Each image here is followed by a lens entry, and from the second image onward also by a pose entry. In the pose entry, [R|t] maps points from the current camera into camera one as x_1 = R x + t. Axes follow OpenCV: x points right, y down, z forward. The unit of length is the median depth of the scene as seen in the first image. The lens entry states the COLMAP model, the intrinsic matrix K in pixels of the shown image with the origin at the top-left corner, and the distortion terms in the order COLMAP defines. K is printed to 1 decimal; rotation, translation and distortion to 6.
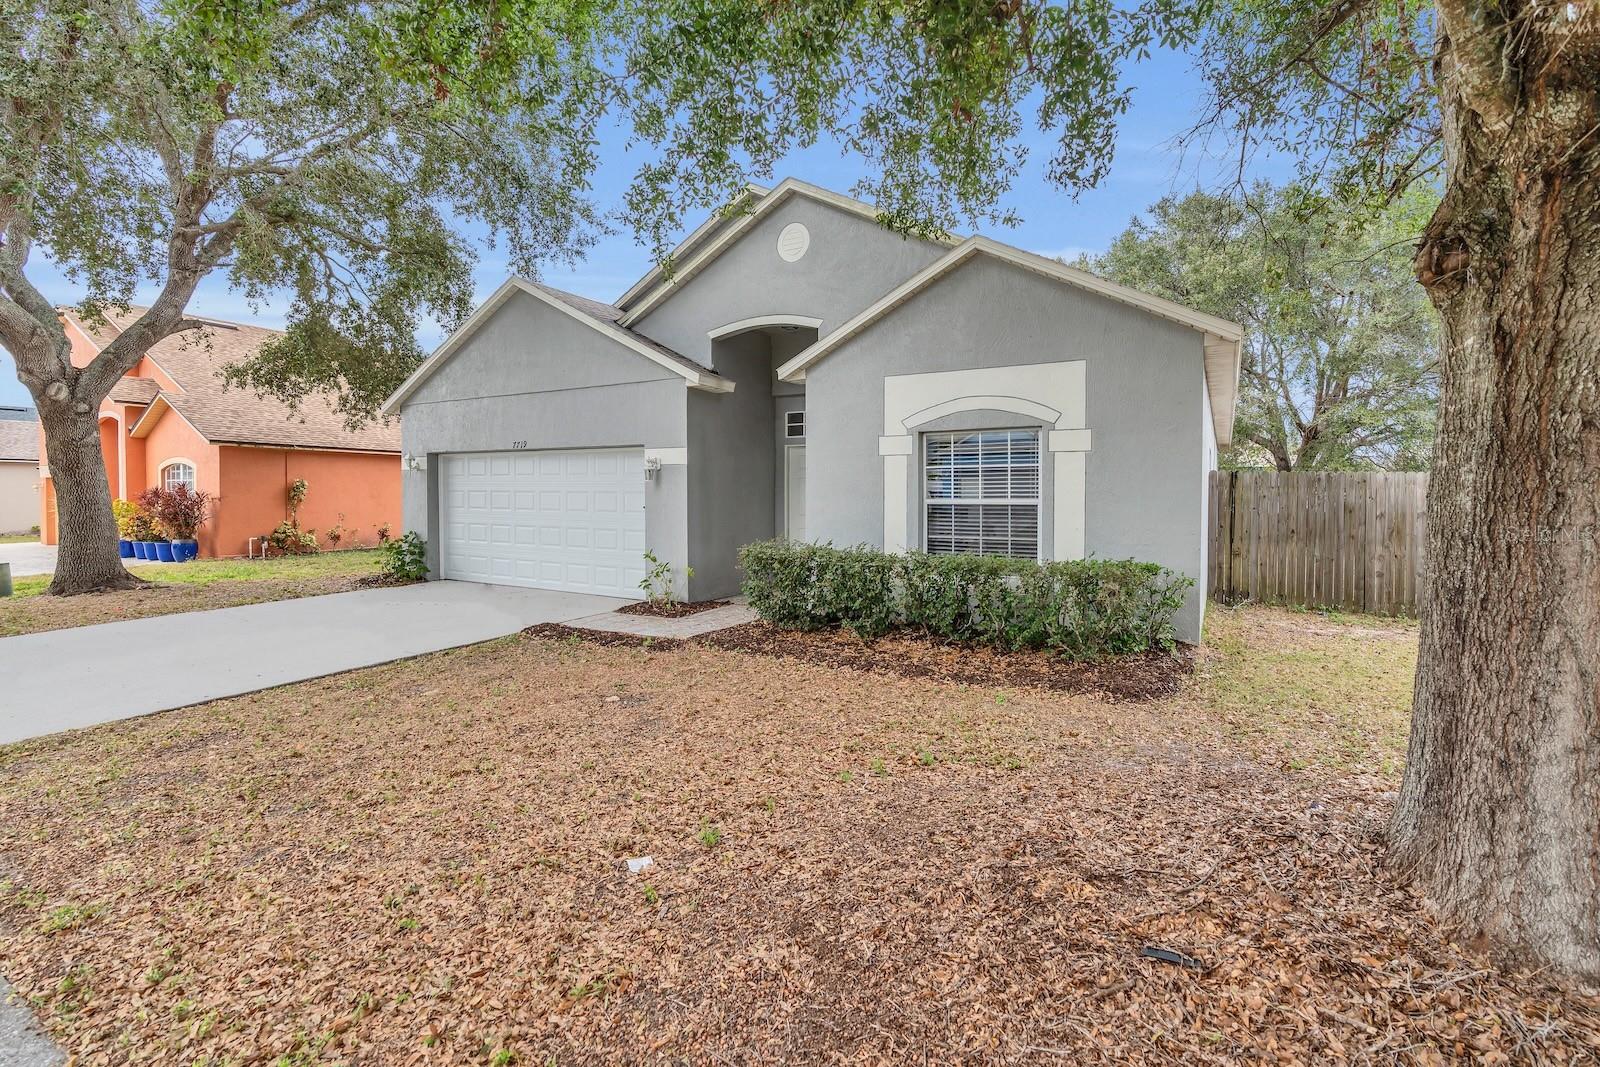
lens RADIAL K [[731.8, 0, 798.8], [0, 731.8, 489.9], [0, 0, 1]] dist [-0.001434, 0.000070]
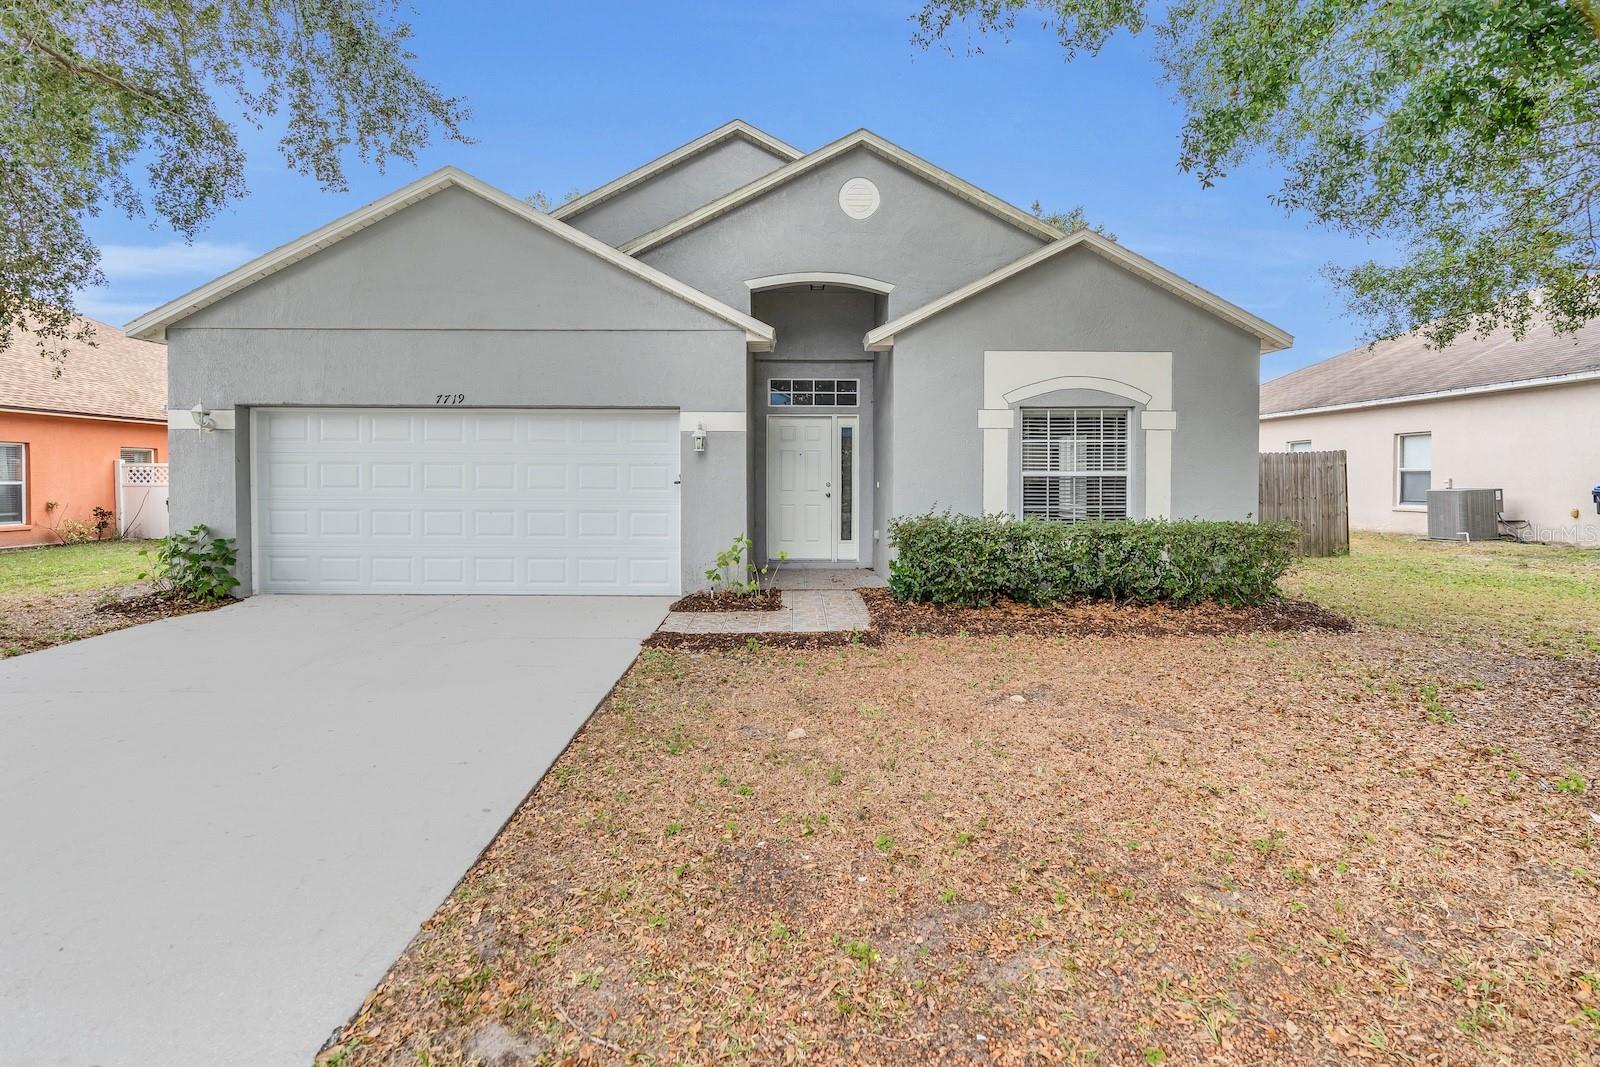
lens RADIAL K [[731.8, 0, 798.8], [0, 731.8, 489.9], [0, 0, 1]] dist [-0.001434, 0.000070]
pose [[0.847178, -0.014733, 0.531104, -0.607391], [-0.001702, 0.999535, 0.030441, 0.007503], [-0.531306, -0.026693, 0.846760, 0.252543]]
